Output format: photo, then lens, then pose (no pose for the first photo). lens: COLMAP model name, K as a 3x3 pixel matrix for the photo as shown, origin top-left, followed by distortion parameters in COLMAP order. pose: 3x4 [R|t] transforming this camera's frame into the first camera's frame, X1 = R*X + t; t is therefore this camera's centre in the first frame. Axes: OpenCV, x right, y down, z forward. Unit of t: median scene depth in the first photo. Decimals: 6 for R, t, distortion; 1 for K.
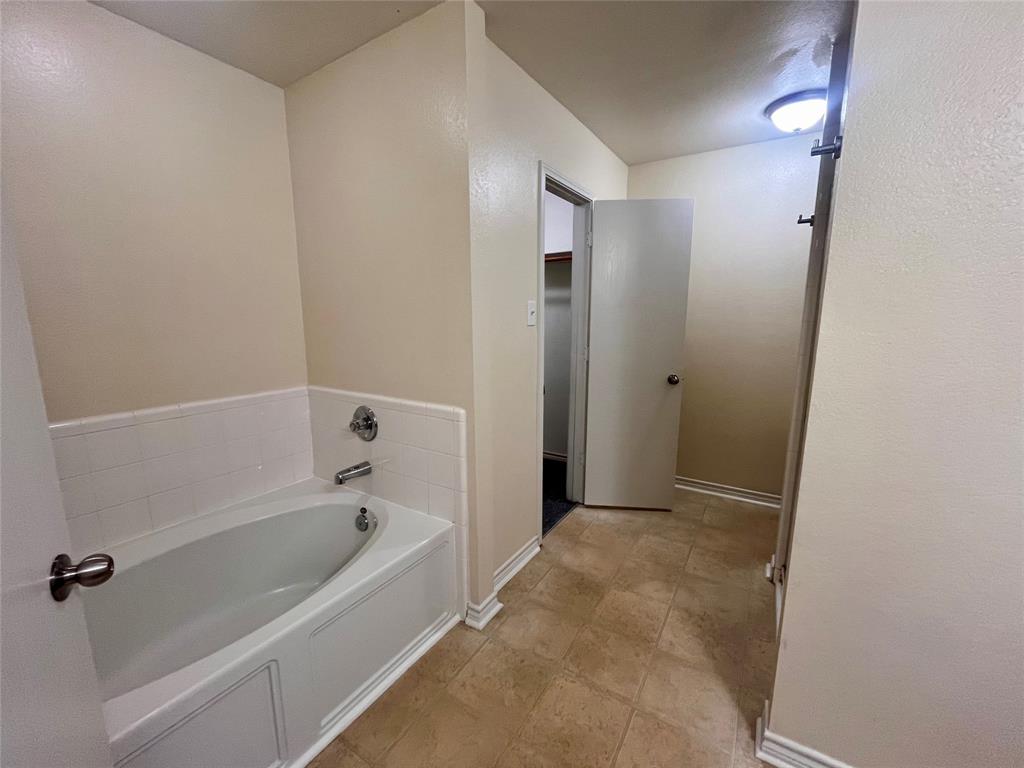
lens RADIAL K [[417.8, 0, 512.0], [0, 417.8, 384.0], [0, 0, 1]] dist [-0.001619, -0.000379]
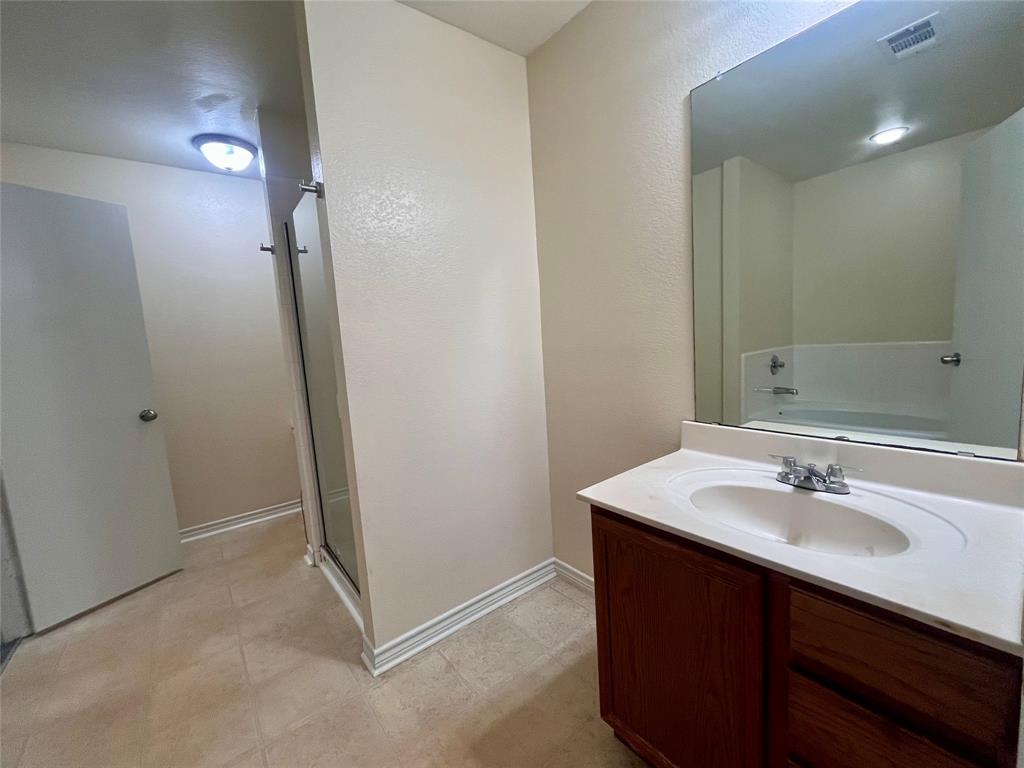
lens RADIAL K [[417.8, 0, 512.0], [0, 417.8, 384.0], [0, 0, 1]] dist [-0.001619, -0.000379]
pose [[0.331877, -0.124800, 0.935031, -0.179206], [0.226078, 0.972845, 0.049604, 0.063389], [-0.915831, 0.194927, 0.351080, 0.031848]]
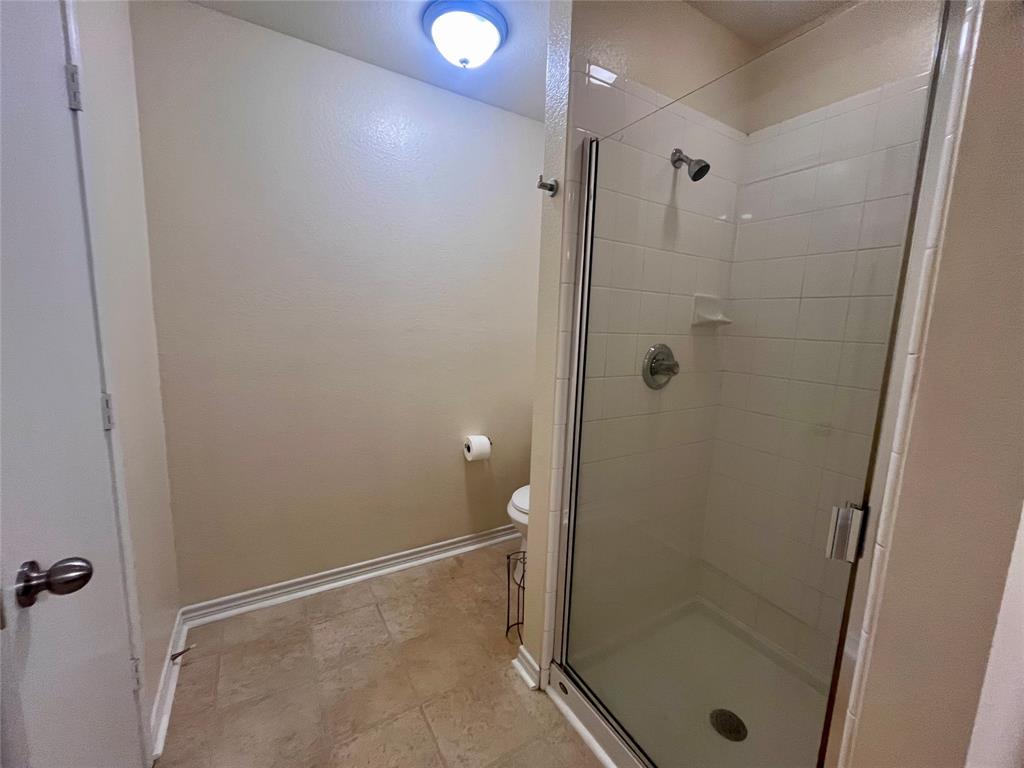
lens RADIAL K [[417.8, 0, 512.0], [0, 417.8, 384.0], [0, 0, 1]] dist [-0.001619, -0.000379]
pose [[0.445917, -0.115034, 0.887652, 0.020090], [0.116638, 0.990719, 0.069797, -0.104052], [-0.887442, 0.072410, 0.455196, 0.658387]]
